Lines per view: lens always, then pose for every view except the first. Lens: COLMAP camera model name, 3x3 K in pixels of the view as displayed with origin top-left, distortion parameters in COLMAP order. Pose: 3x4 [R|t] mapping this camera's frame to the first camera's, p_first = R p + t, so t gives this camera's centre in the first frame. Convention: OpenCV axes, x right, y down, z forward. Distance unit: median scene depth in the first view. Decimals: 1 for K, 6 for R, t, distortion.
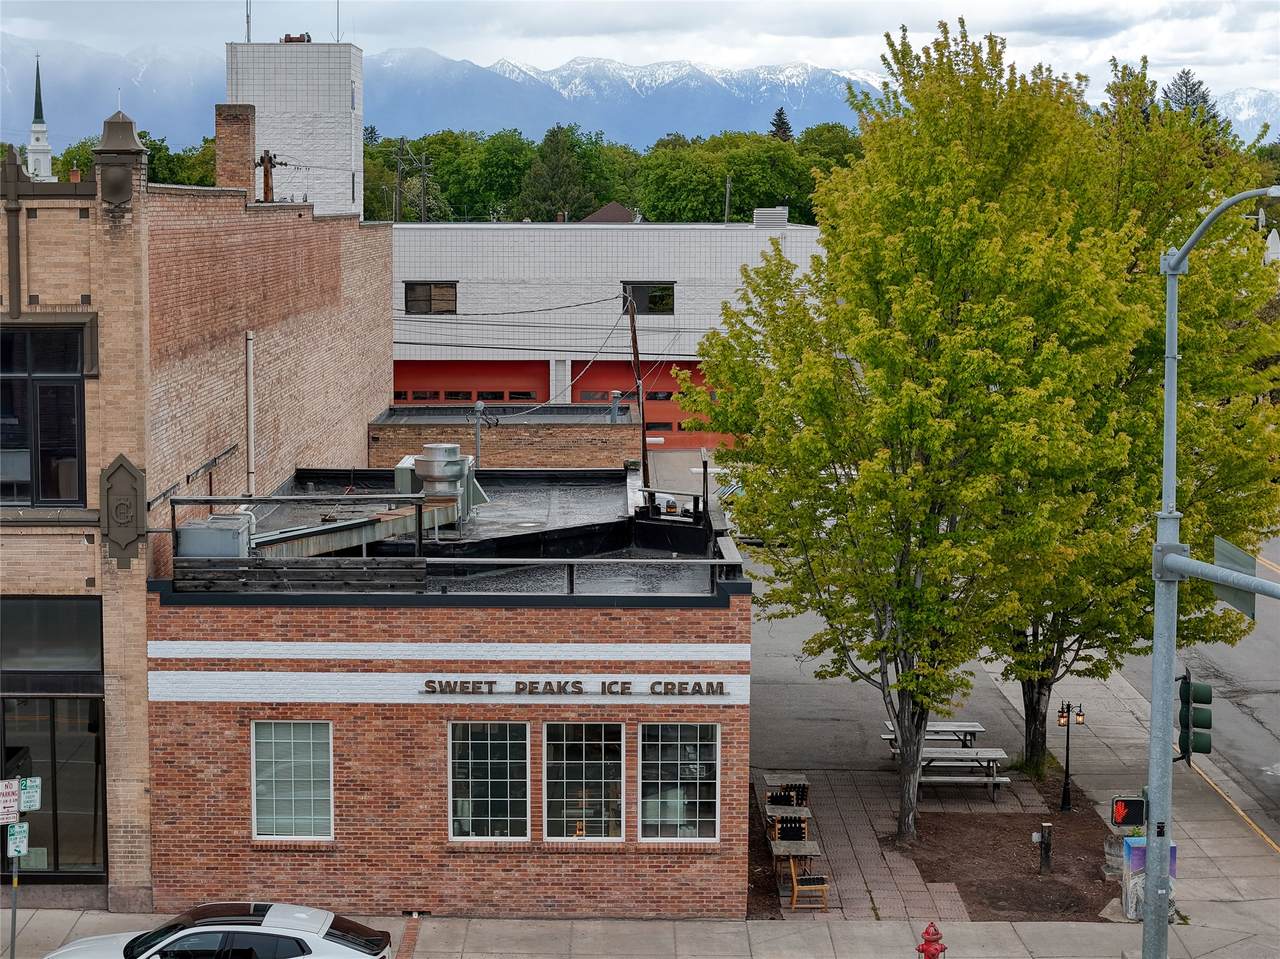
lens RADIAL K [[2563.7, 0, 640.0], [0, 2563.7, 479.5], [0, 0, 1]] dist [-0.110958, 0.327812]
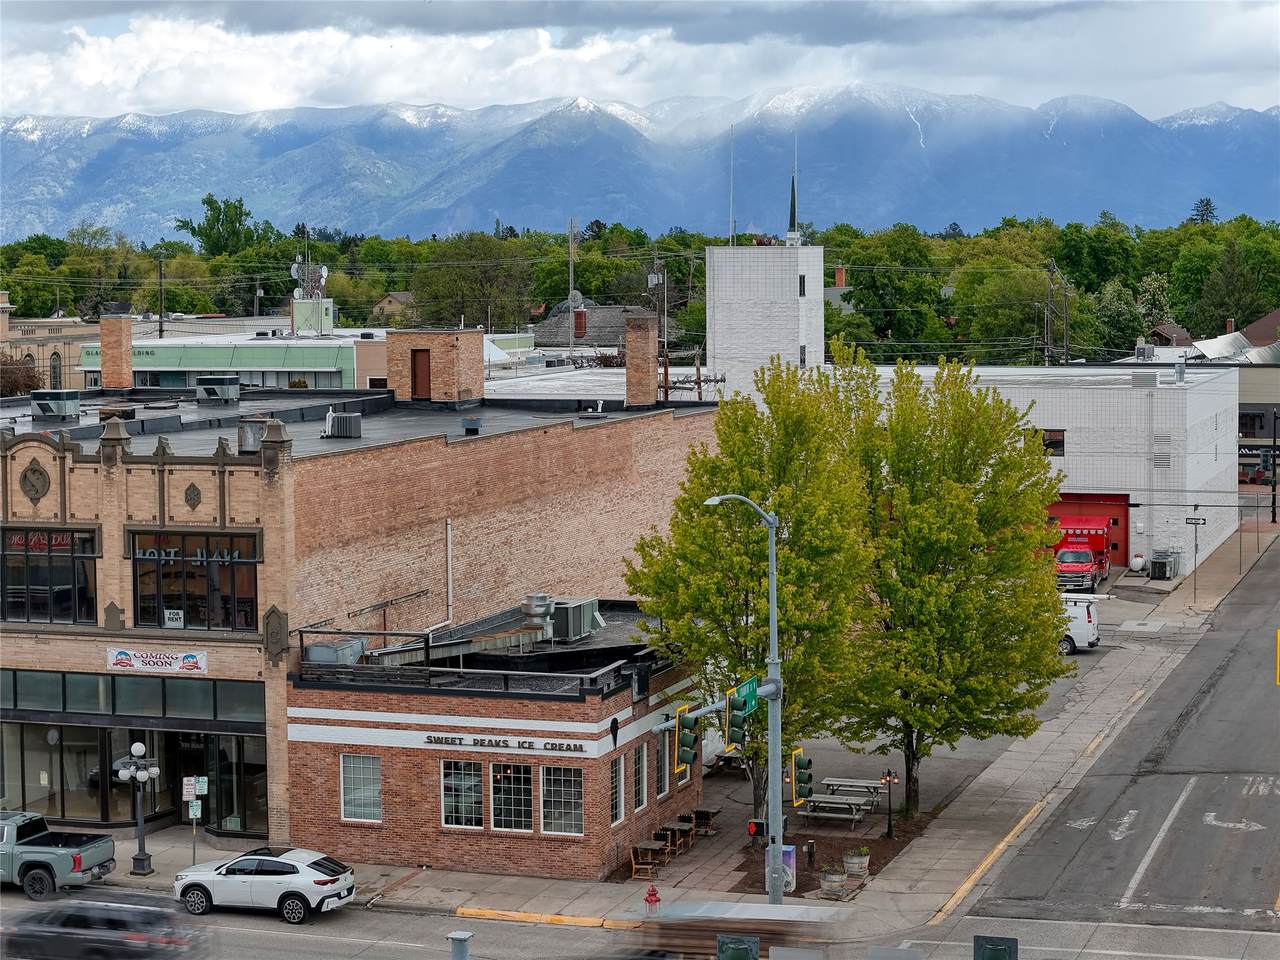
lens RADIAL K [[2584.3, 0, 769.1], [0, 2584.3, 477.1], [0, 0, 1]] dist [-0.028493, -0.378965]
pose [[0.956707, 0.016671, -0.290576, 0.668813], [-0.023454, 0.999527, -0.019876, -0.072513], [0.290107, 0.025830, 0.956646, -0.667668]]
